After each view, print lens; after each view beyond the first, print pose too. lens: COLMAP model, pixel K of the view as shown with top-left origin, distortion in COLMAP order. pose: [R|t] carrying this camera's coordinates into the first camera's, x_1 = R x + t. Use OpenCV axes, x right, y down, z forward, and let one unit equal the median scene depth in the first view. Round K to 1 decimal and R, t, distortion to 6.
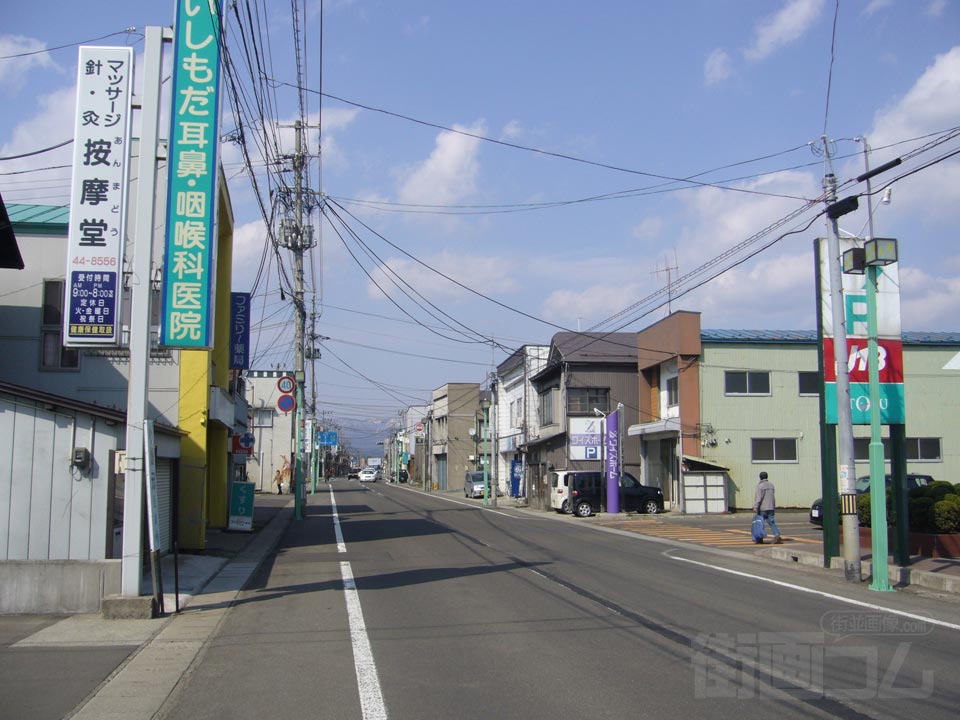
lens RADIAL K [[997.6, 0, 480.0], [0, 997.6, 360.0], [0, 0, 1]] dist [-0.076411, 0.007686]
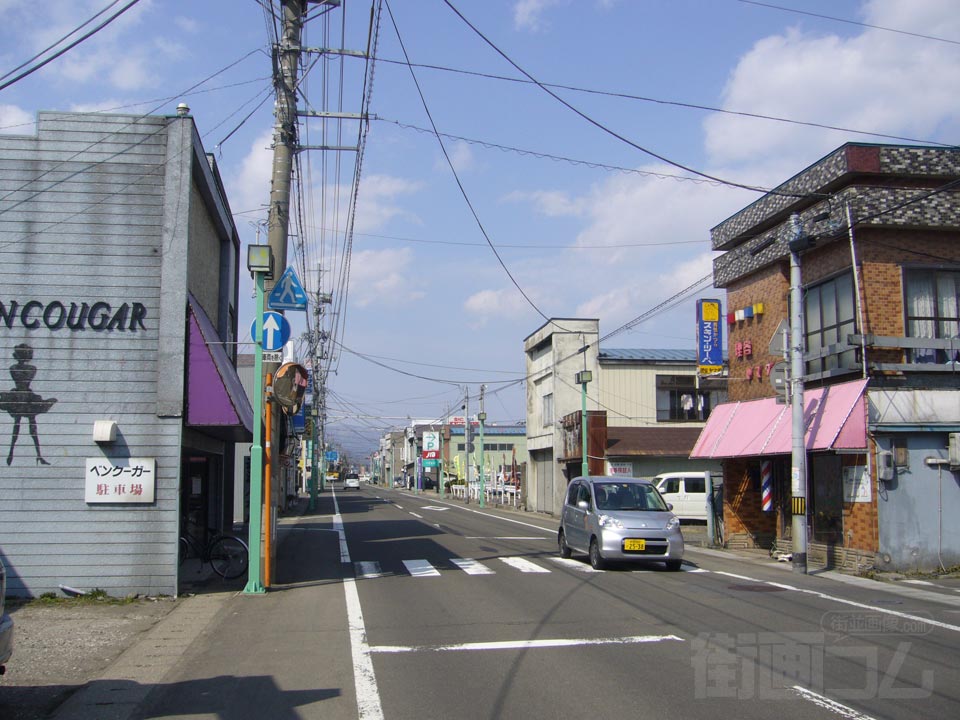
lens RADIAL K [[997.6, 0, 480.0], [0, 997.6, 360.0], [0, 0, 1]] dist [-0.076411, 0.007686]
pose [[0.999952, -0.009162, -0.003444, 0.062257], [0.009144, 0.999944, -0.005298, -0.043906], [0.003492, 0.005266, 0.999980, -0.397275]]
